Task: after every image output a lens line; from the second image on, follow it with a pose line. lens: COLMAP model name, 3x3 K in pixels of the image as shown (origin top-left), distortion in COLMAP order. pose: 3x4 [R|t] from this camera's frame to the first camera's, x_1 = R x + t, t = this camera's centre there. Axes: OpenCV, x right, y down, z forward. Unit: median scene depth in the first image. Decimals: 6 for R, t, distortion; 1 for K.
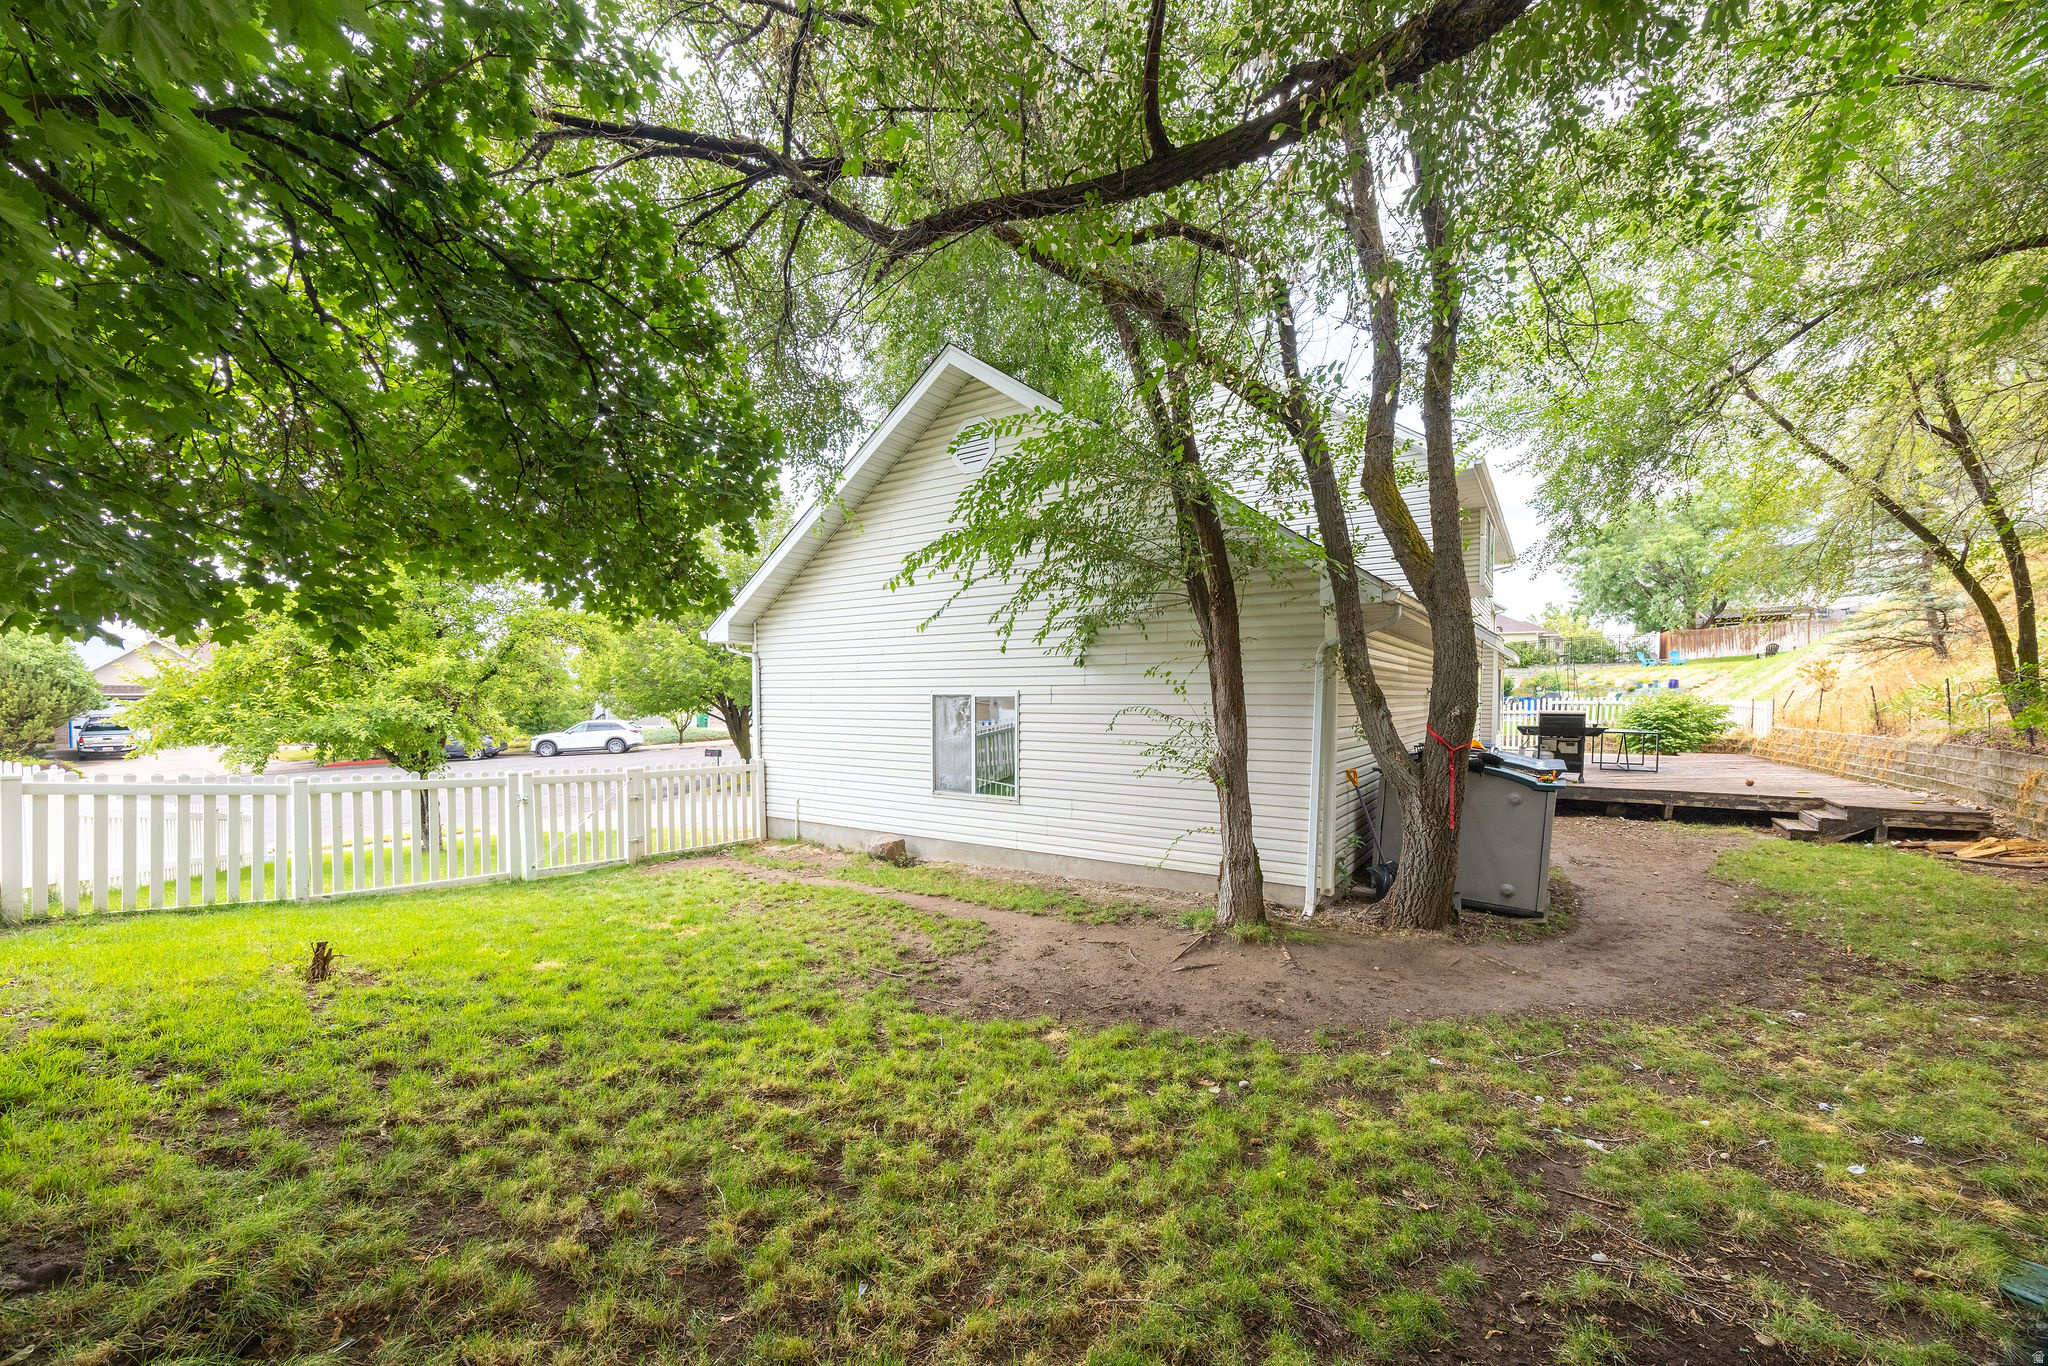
lens RADIAL K [[806.1, 0, 1014.8], [0, 806.1, 673.1], [0, 0, 1]] dist [0.000888, 0.000359]
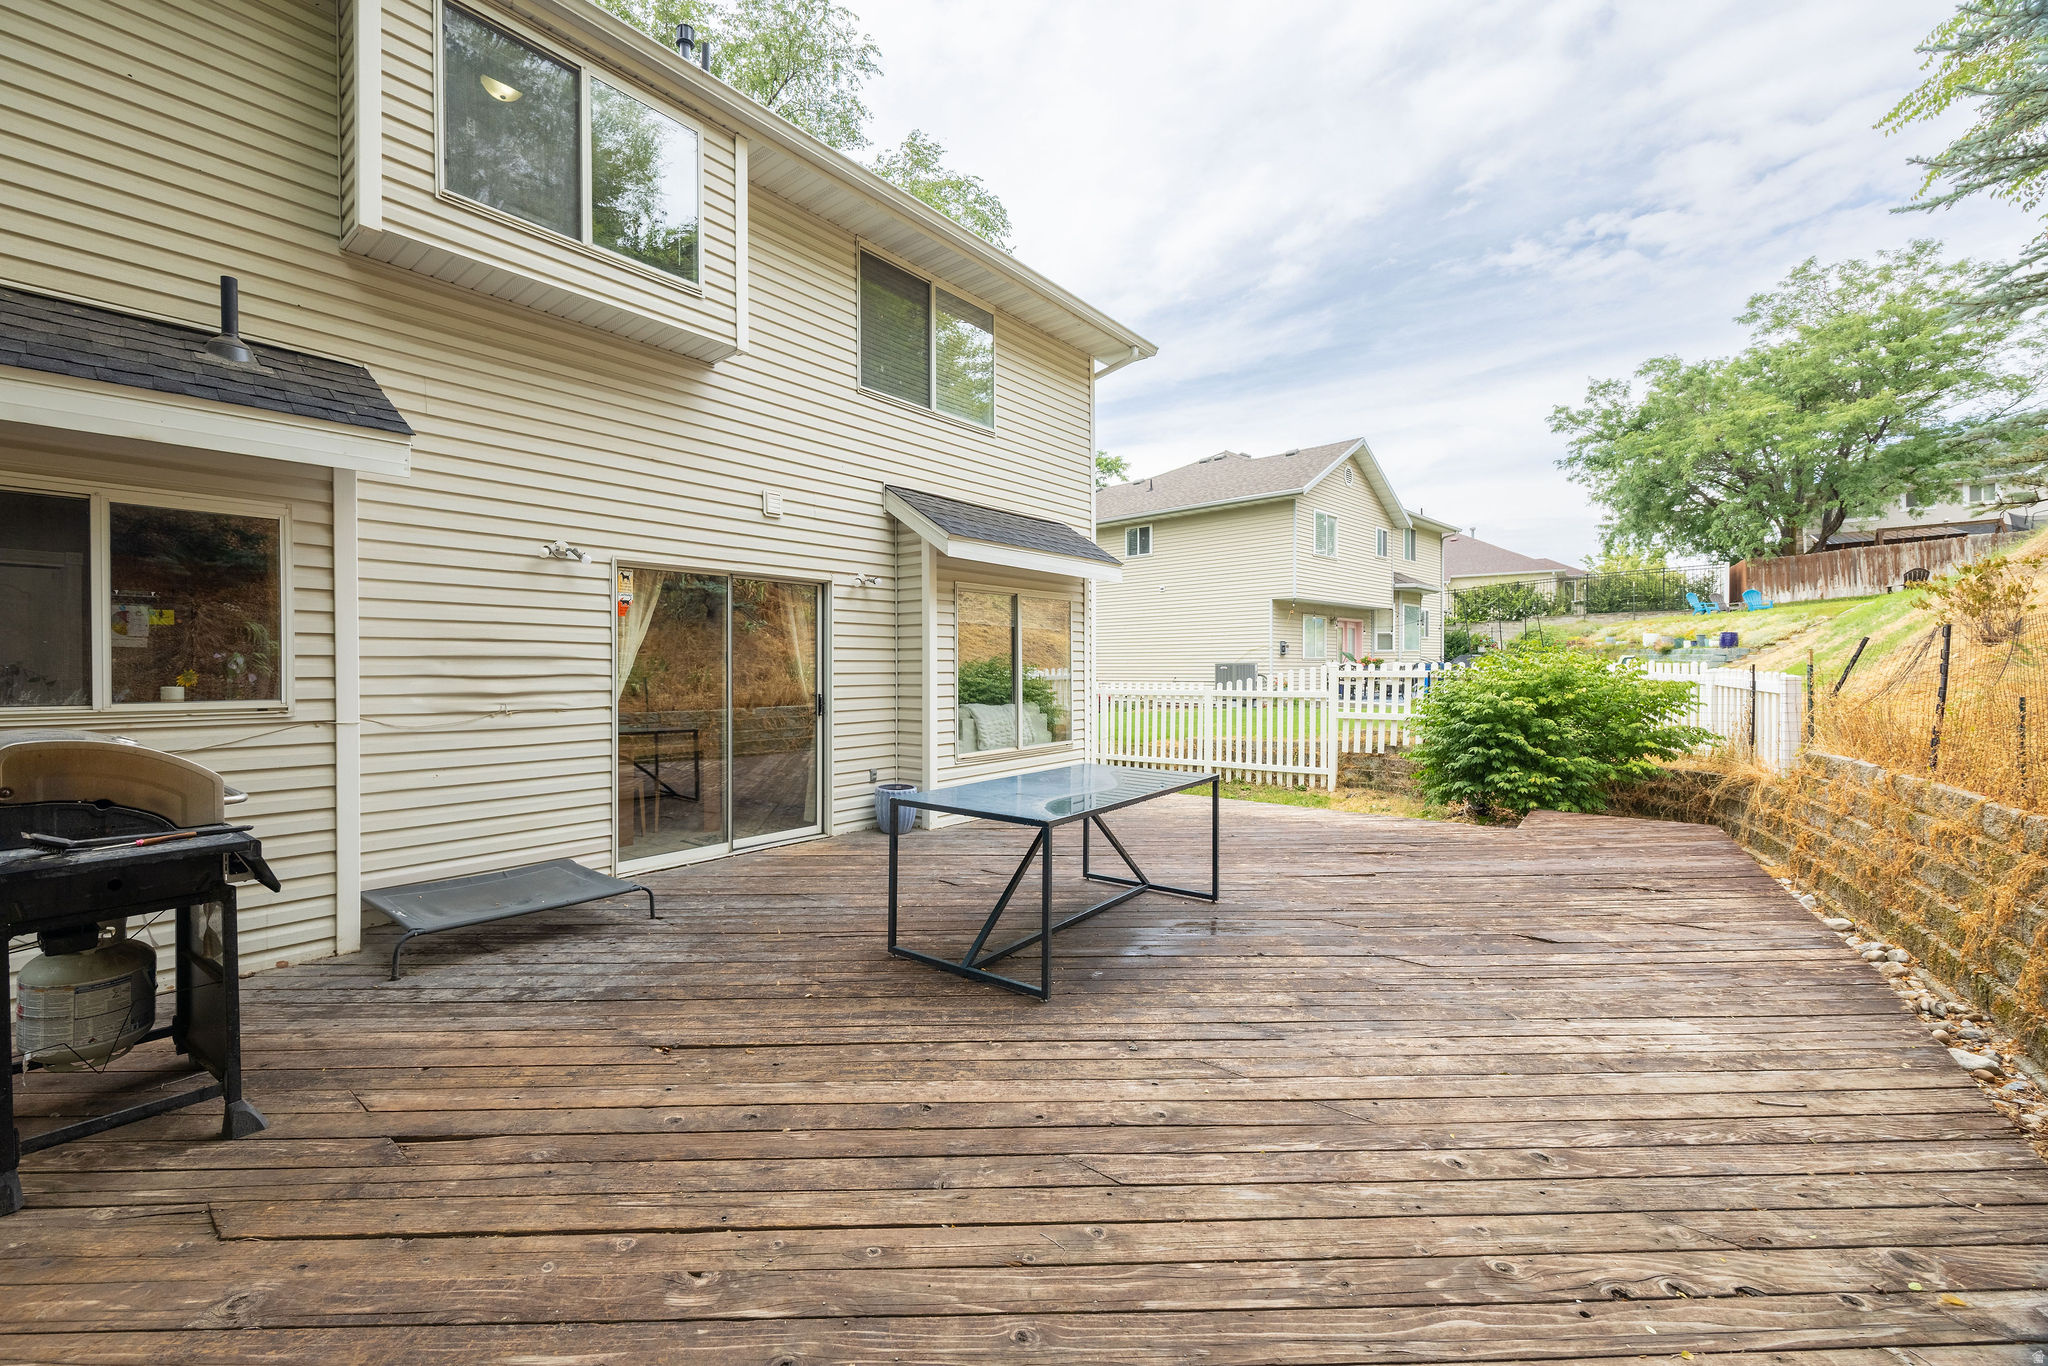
lens RADIAL K [[781.7, 0, 1012.9], [0, 781.7, 674.0], [0, 0, 1]] dist [-0.004570, 0.000061]
pose [[0.991828, 0.001412, -0.127576, 0.450450], [0.004197, 0.999036, 0.043691, 0.013748], [0.127515, -0.043870, 0.990866, 0.440302]]
